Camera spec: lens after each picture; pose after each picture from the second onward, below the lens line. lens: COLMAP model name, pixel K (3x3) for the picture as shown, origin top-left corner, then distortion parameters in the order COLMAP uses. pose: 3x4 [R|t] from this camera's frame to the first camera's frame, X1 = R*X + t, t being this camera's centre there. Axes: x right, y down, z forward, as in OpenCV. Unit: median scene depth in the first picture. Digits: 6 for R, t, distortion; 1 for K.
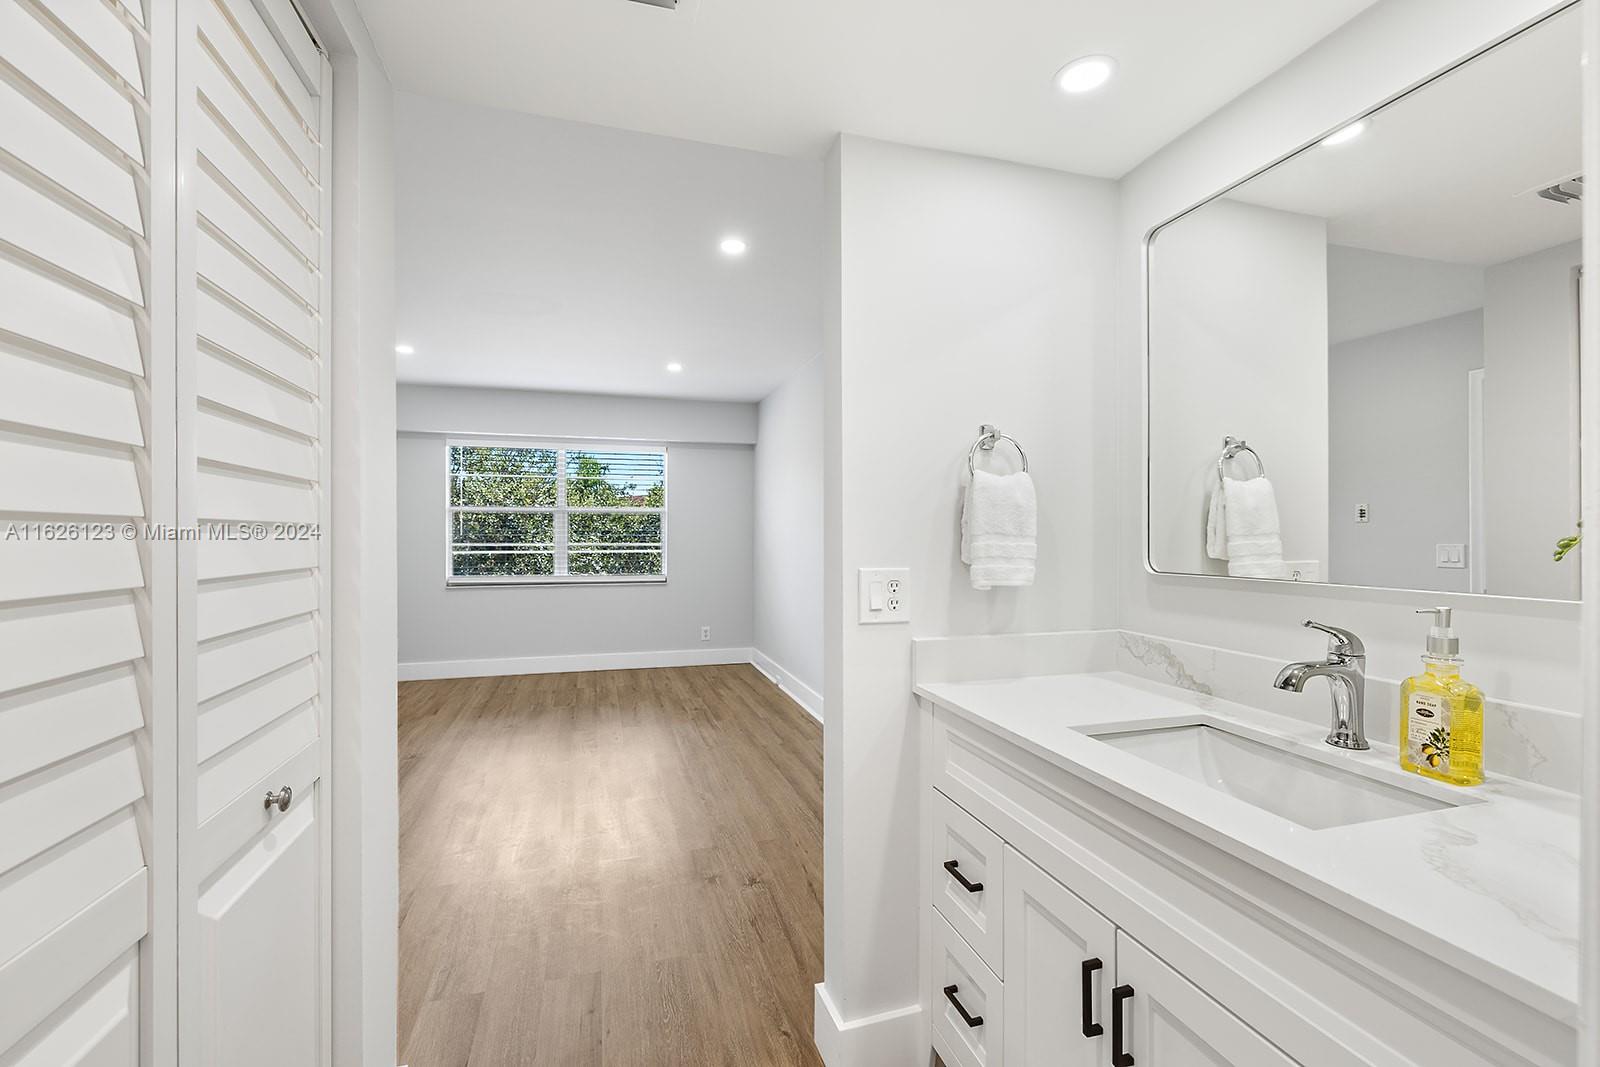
lens RADIAL K [[672.3, 0, 795.8], [0, 672.3, 536.5], [0, 0, 1]] dist [-0.000708, 0.000186]
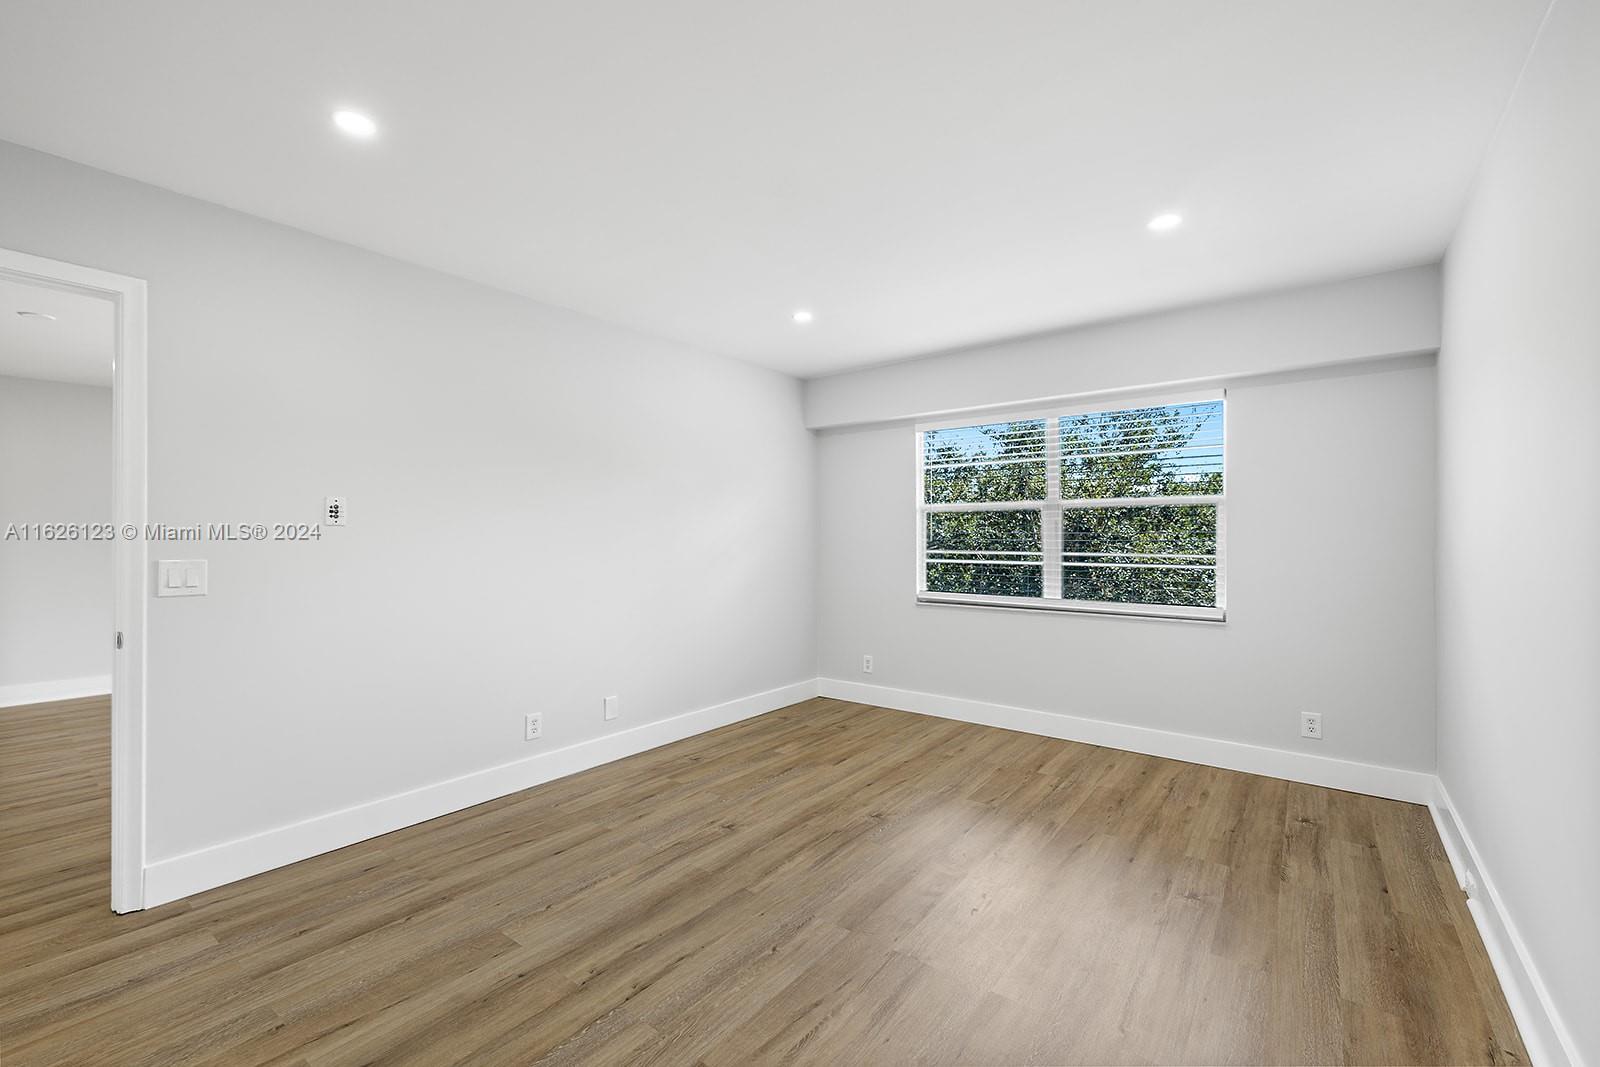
lens RADIAL K [[672.3, 0, 795.8], [0, 672.3, 536.5], [0, 0, 1]] dist [-0.000708, 0.000186]
pose [[0.584410, -0.005002, -0.811443, 0.063878], [-0.000047, 0.999981, -0.006198, -0.001793], [0.811459, 0.003661, 0.584398, 0.376732]]
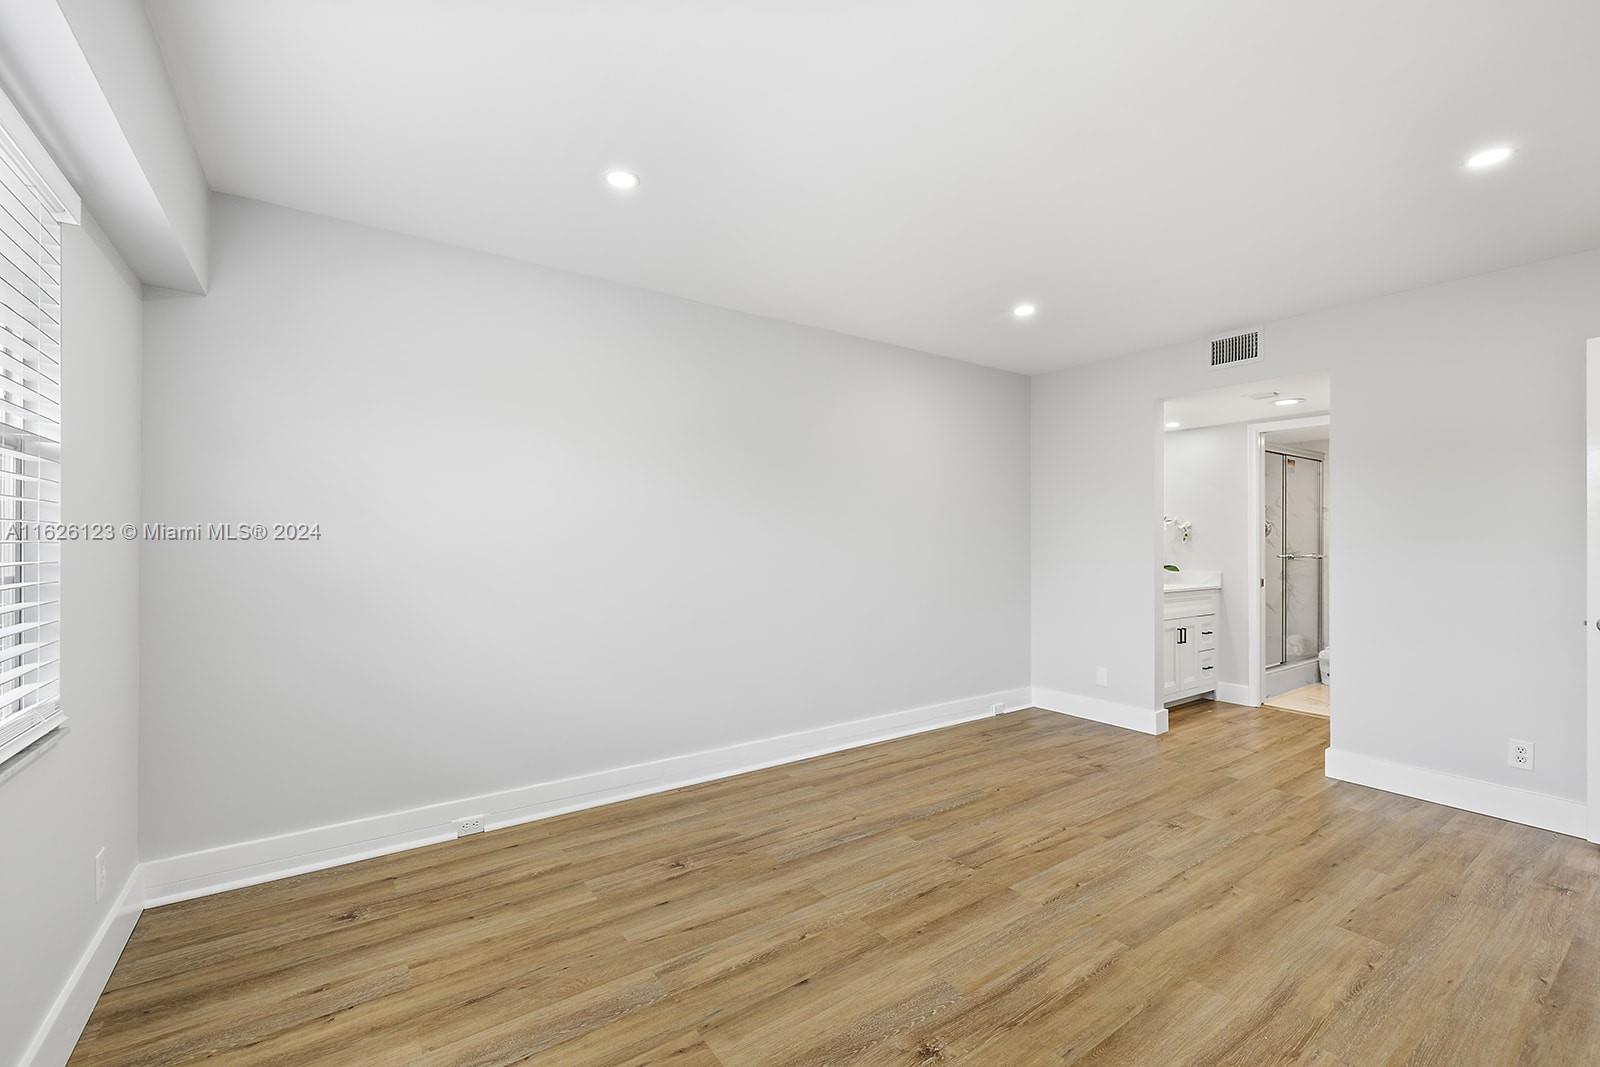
lens RADIAL K [[672.3, 0, 795.8], [0, 672.3, 536.5], [0, 0, 1]] dist [-0.000708, 0.000186]
pose [[-0.315795, 0.001709, 0.948826, -0.541064], [-0.000819, 0.999998, -0.002074, -0.003987], [-0.948827, -0.001432, -0.315792, 0.849265]]
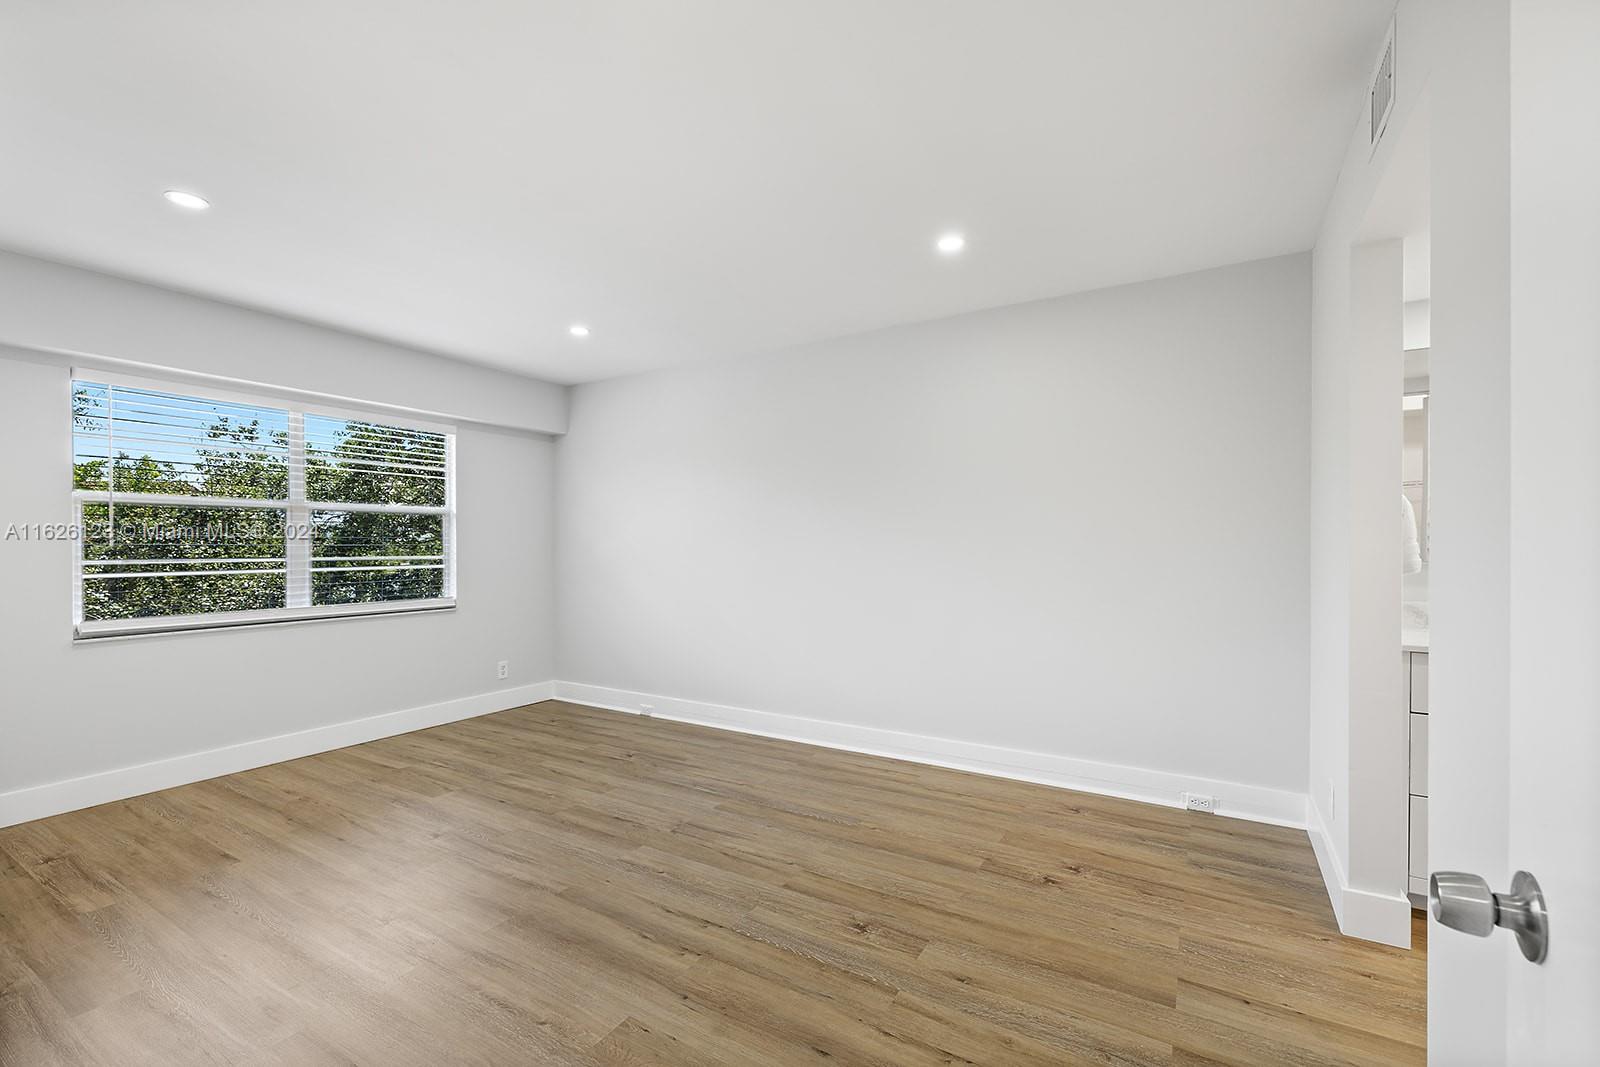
lens RADIAL K [[672.3, 0, 795.8], [0, 672.3, 536.5], [0, 0, 1]] dist [-0.000708, 0.000186]
pose [[0.739033, 0.004021, 0.673657, -0.434279], [0.005631, 0.999910, -0.012146, 0.000120], [-0.673645, 0.012769, 0.738945, 0.199455]]
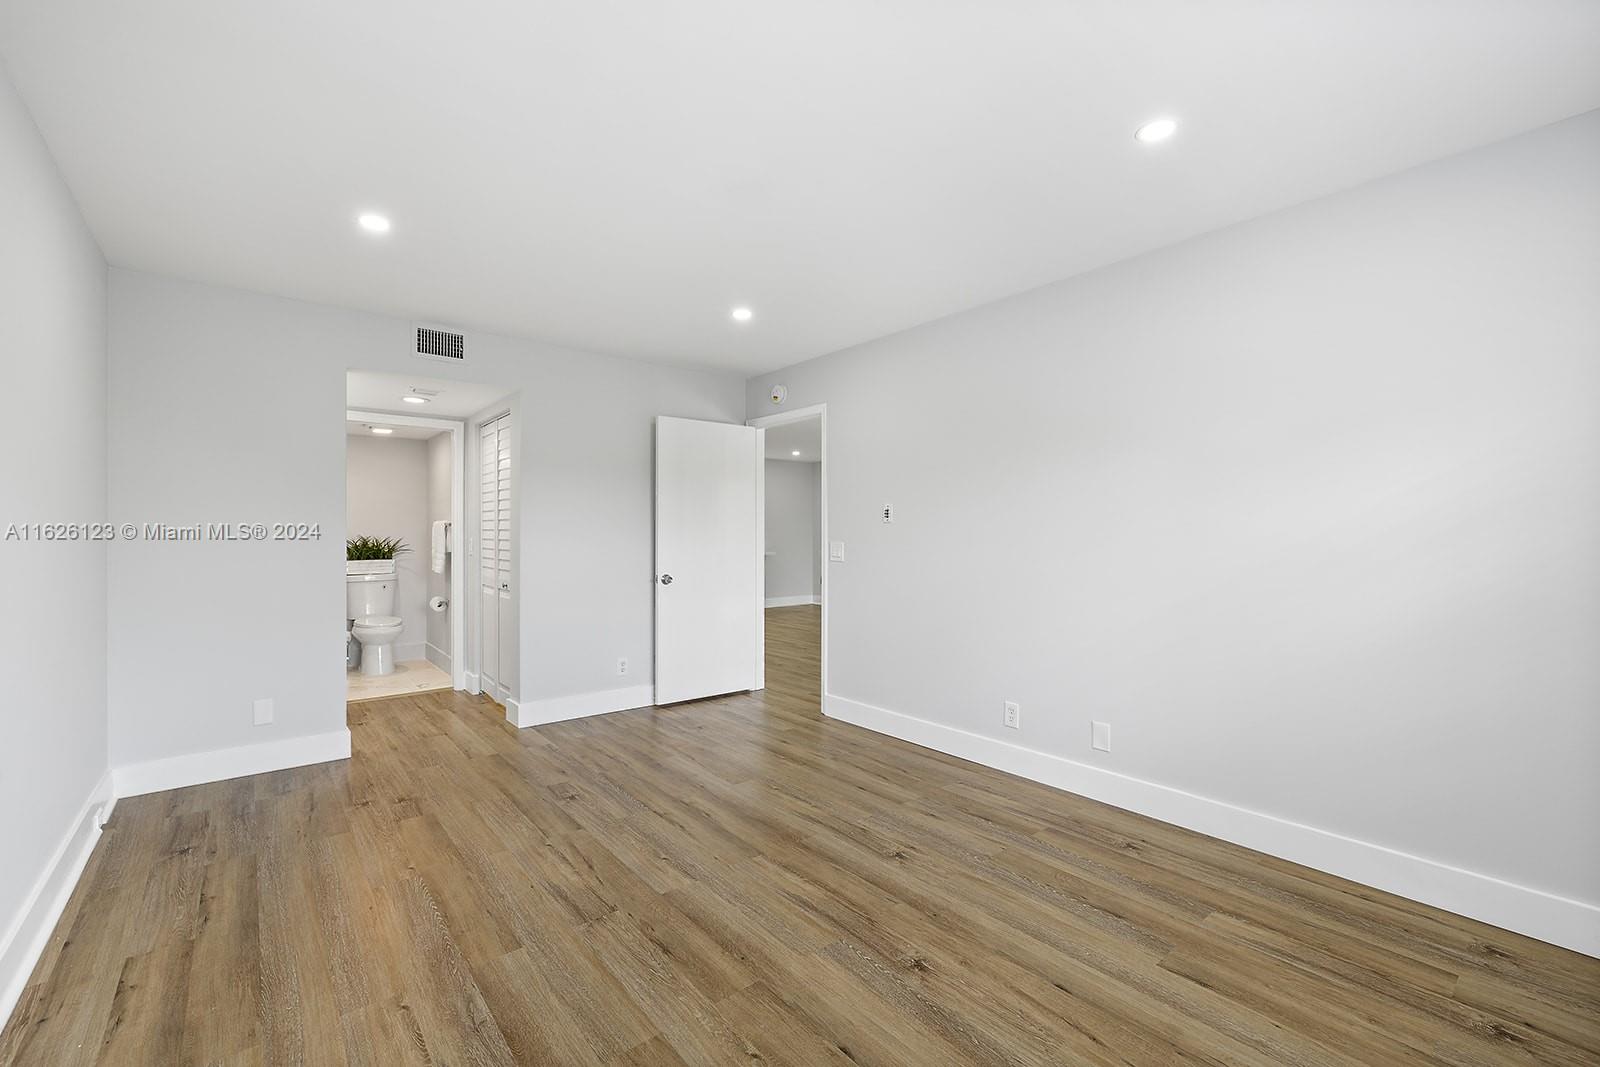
lens RADIAL K [[670.8, 0, 793.9], [0, 670.8, 530.5], [0, 0, 1]] dist [-0.002583, 0.000277]
pose [[-0.923214, -0.003123, -0.384272, -0.128227], [-0.002292, 0.999994, -0.002622, -0.002058], [0.384278, -0.001540, -0.923216, 0.982268]]
